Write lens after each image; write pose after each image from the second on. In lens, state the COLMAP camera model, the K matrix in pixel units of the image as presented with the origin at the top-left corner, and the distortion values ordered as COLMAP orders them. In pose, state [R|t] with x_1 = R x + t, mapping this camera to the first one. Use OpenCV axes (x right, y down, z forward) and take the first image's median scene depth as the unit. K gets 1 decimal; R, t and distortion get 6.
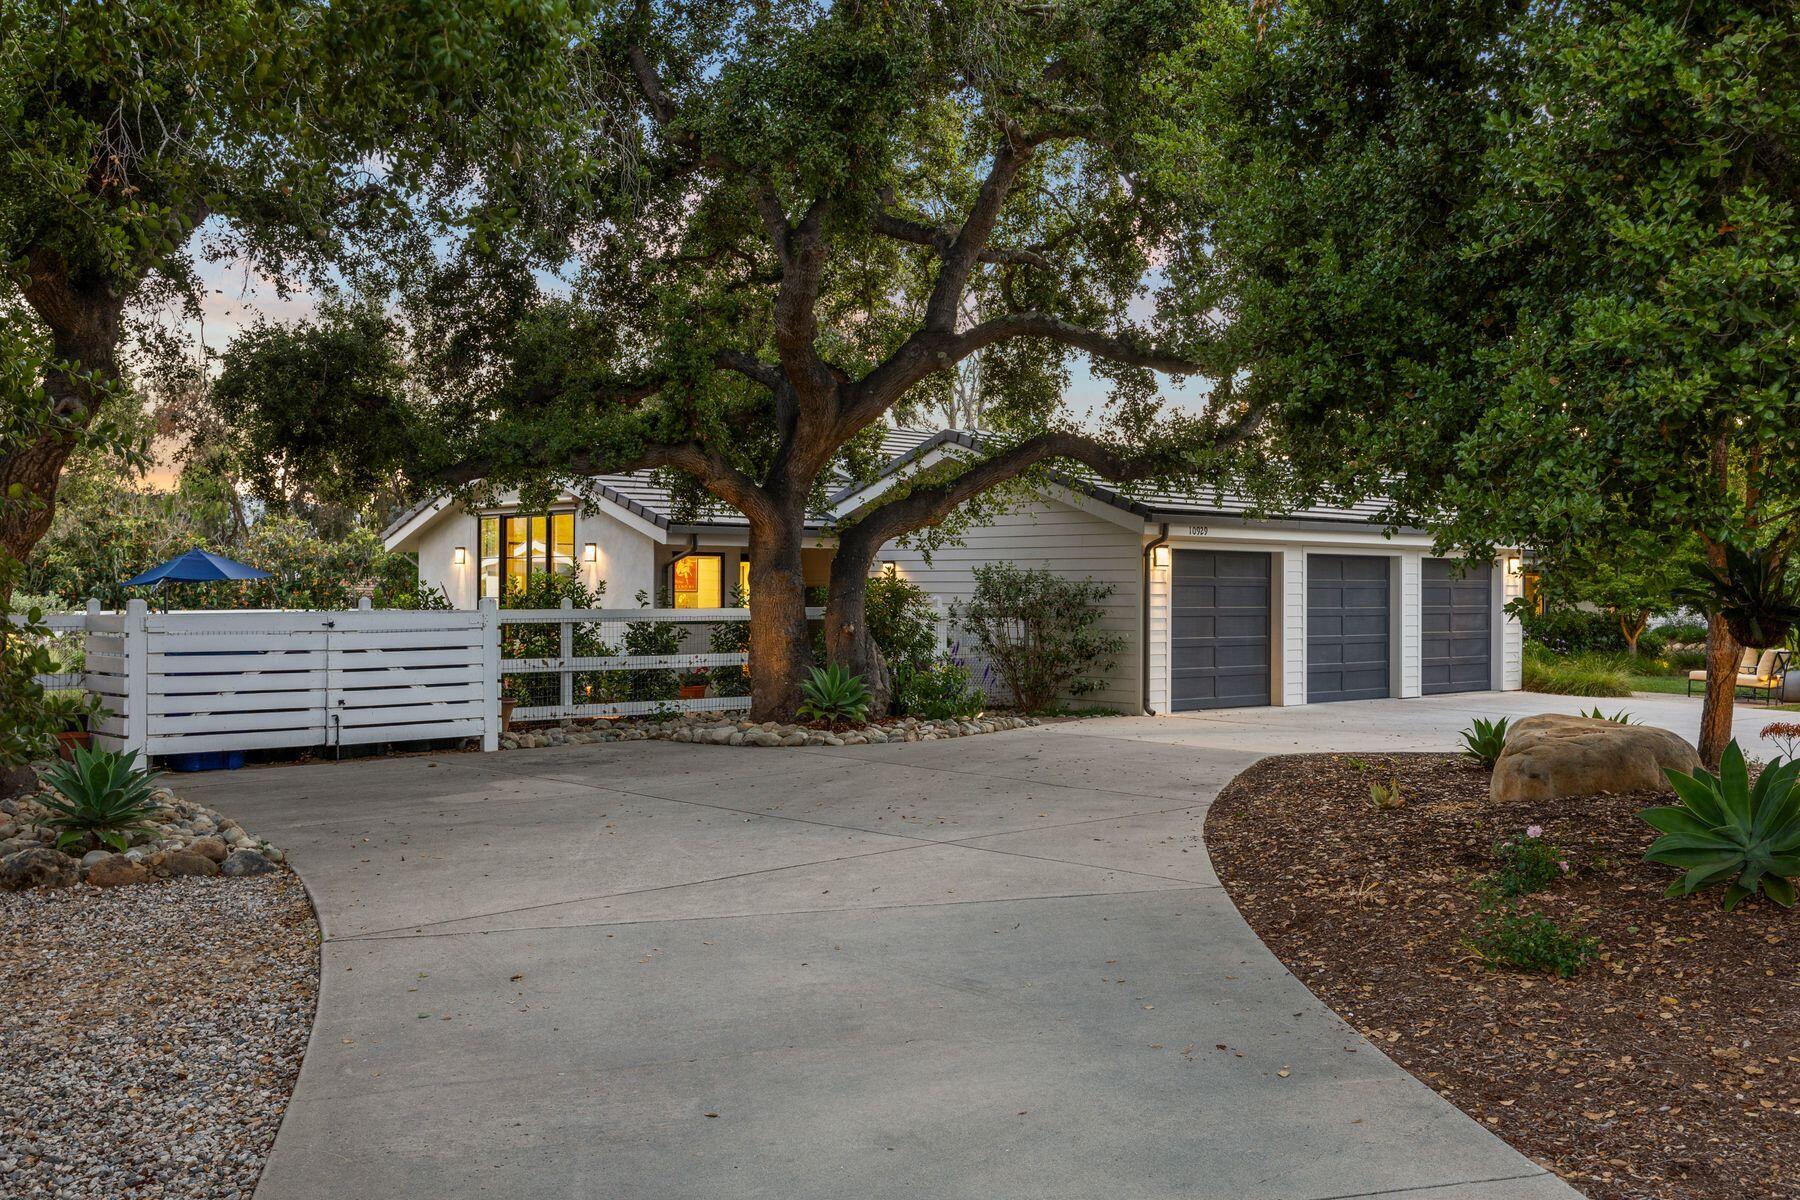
lens RADIAL K [[938.7, 0, 900.0], [0, 938.7, 600.0], [0, 0, 1]] dist [-0.002047, -0.000521]
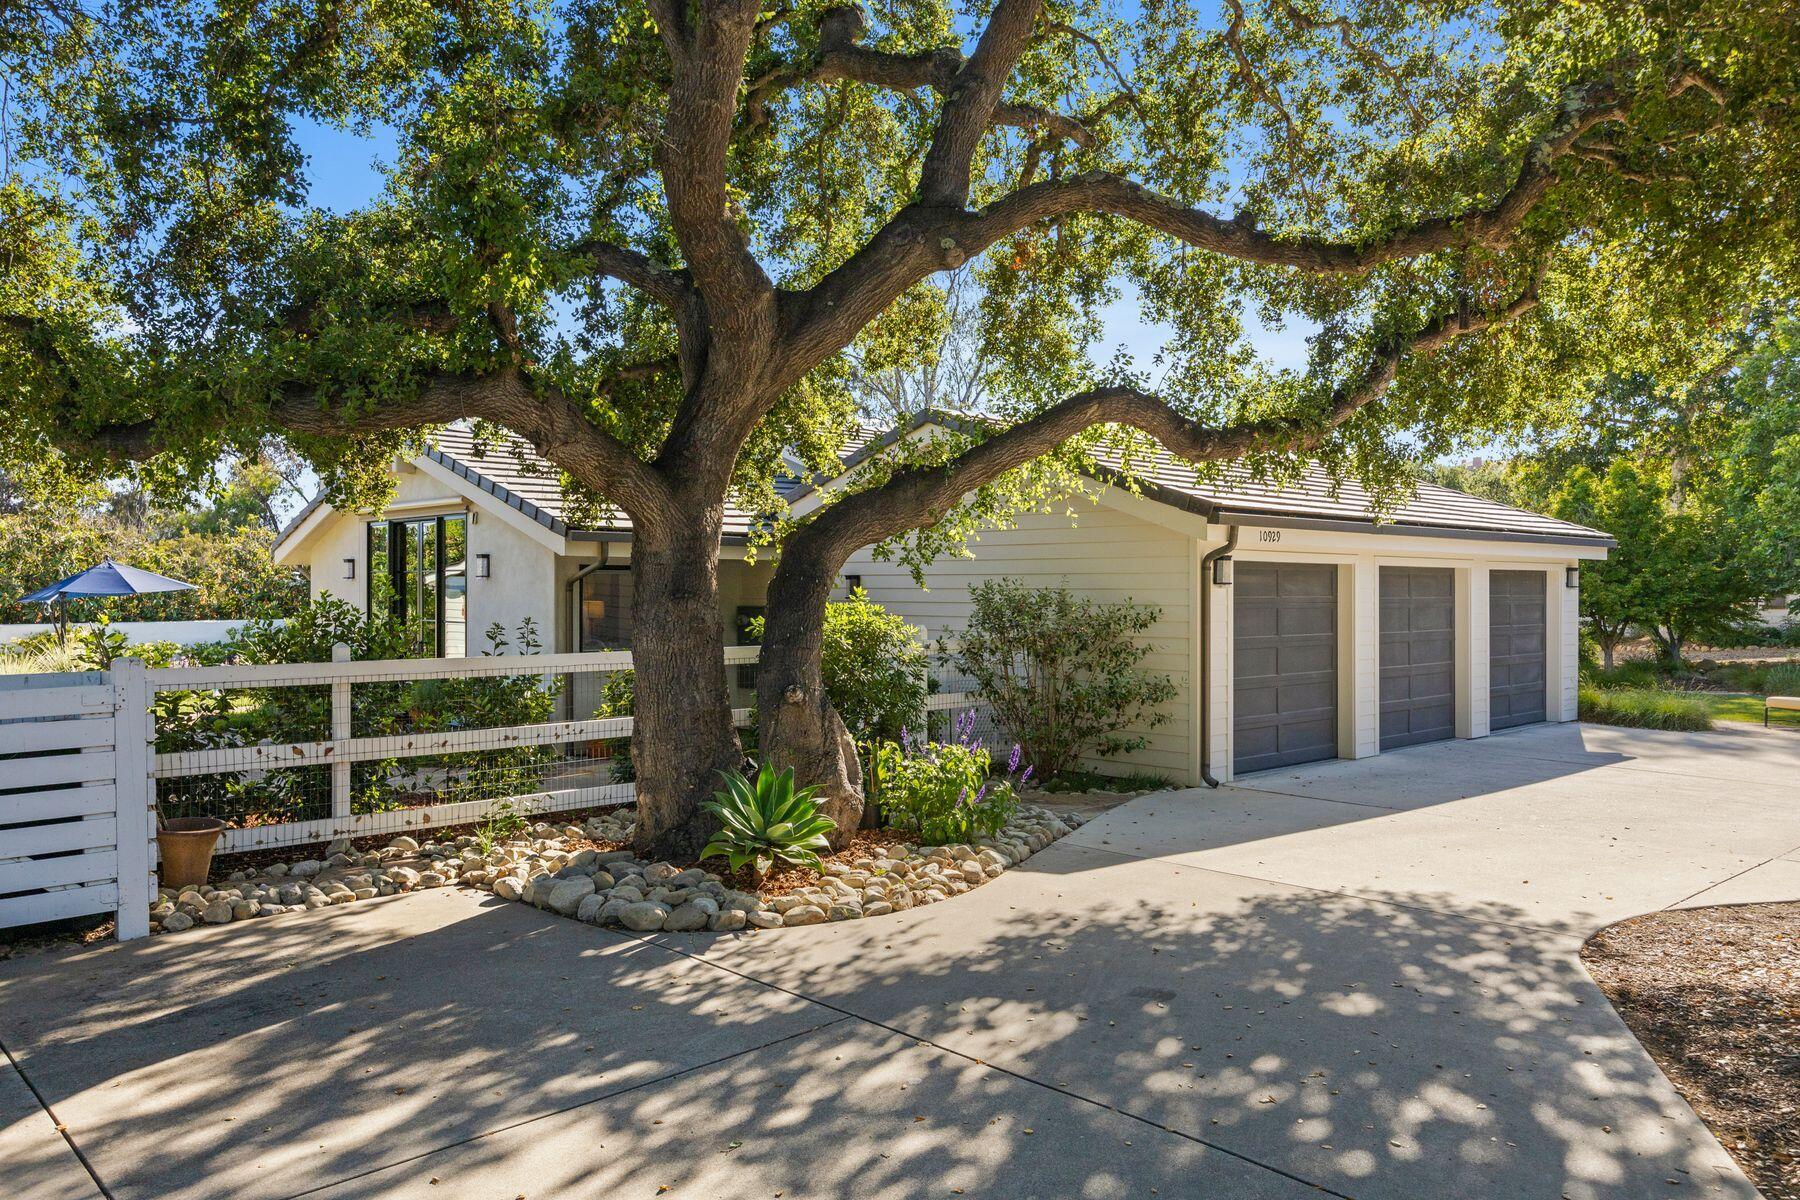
lens RADIAL K [[791.0, 0, 902.5], [0, 791.0, 591.6], [0, 0, 1]] dist [-0.012930, -0.000222]
pose [[0.998174, -0.004722, 0.060214, -0.013683], [0.005415, 0.999921, -0.011354, -0.026655], [-0.060155, 0.011659, 0.998121, 0.427950]]
